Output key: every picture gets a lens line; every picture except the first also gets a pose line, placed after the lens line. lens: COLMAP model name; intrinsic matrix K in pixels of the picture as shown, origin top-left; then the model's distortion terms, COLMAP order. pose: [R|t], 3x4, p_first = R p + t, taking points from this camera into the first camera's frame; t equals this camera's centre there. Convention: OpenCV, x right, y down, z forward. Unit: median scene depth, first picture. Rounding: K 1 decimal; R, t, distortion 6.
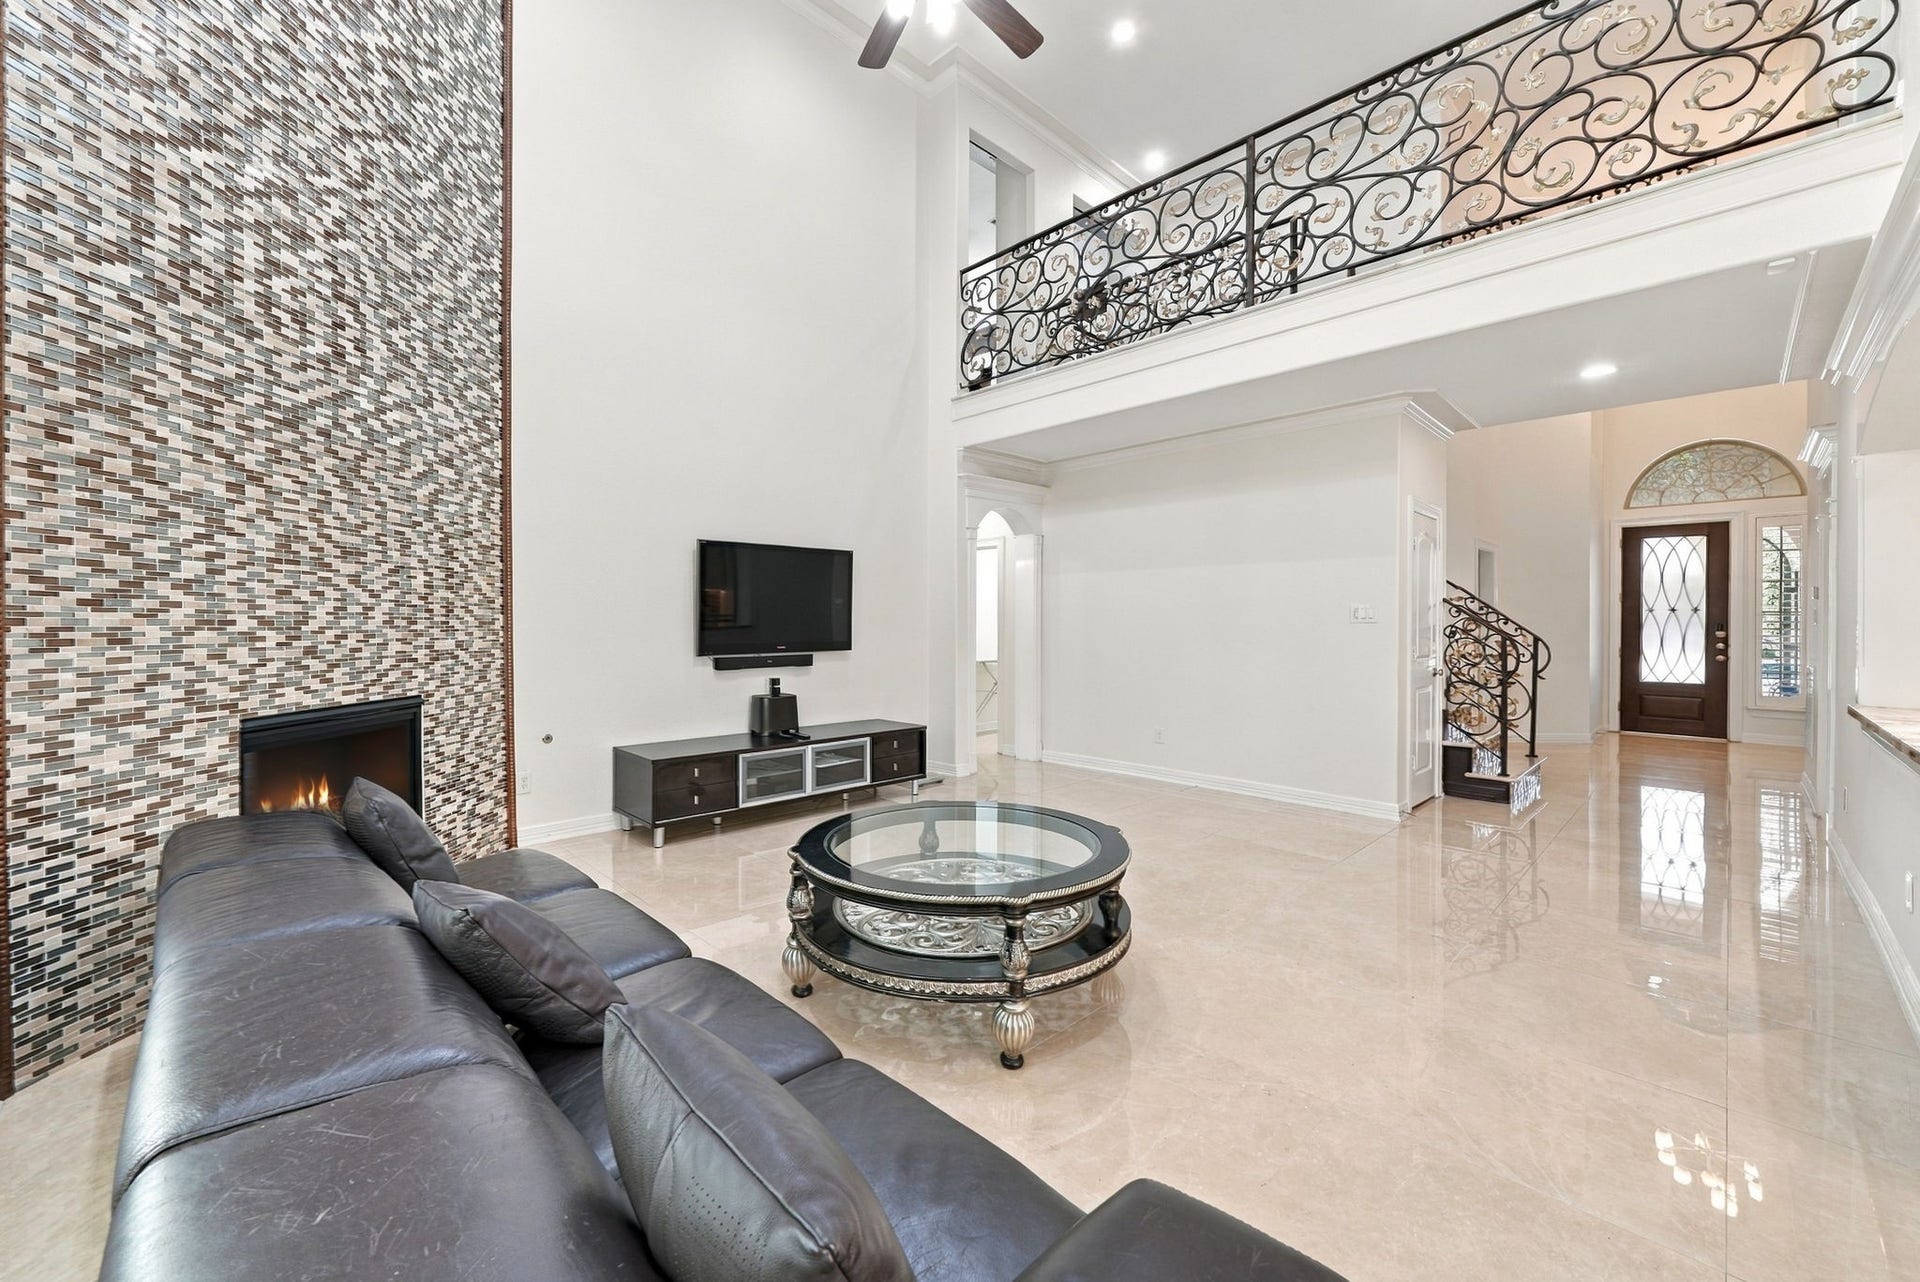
lens RADIAL K [[742.1, 0, 963.3], [0, 742.1, 631.9], [0, 0, 1]] dist [-0.002353, 0.000336]
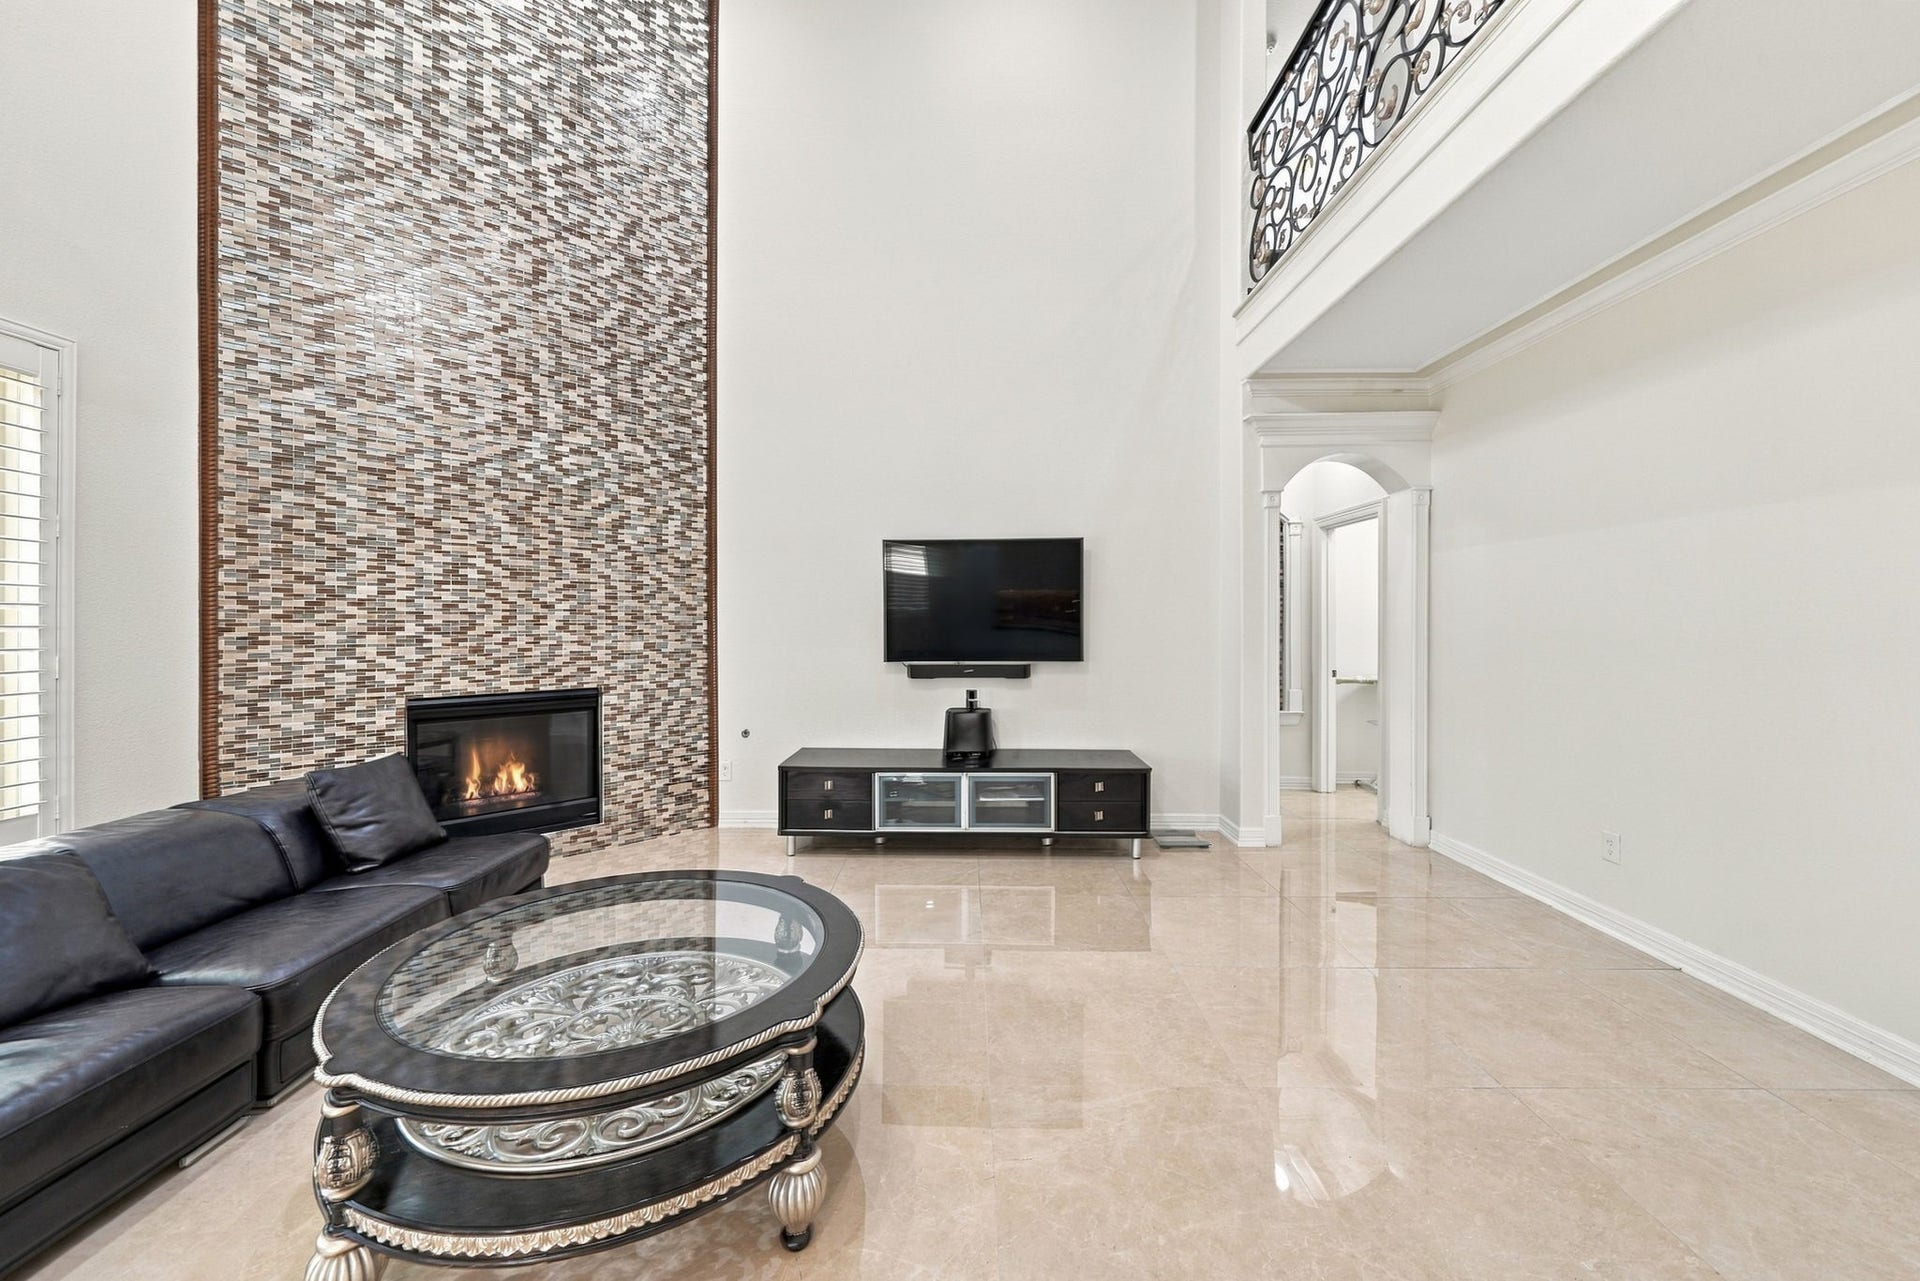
lens RADIAL K [[742.1, 0, 959.5], [0, 742.1, 627.8], [0, 0, 1]] dist [-0.002353, 0.000336]
pose [[0.710386, 0.006118, -0.703786, 0.589924], [-0.008570, 0.999963, 0.000041, -0.019080], [0.703760, 0.006002, 0.710412, 0.608313]]
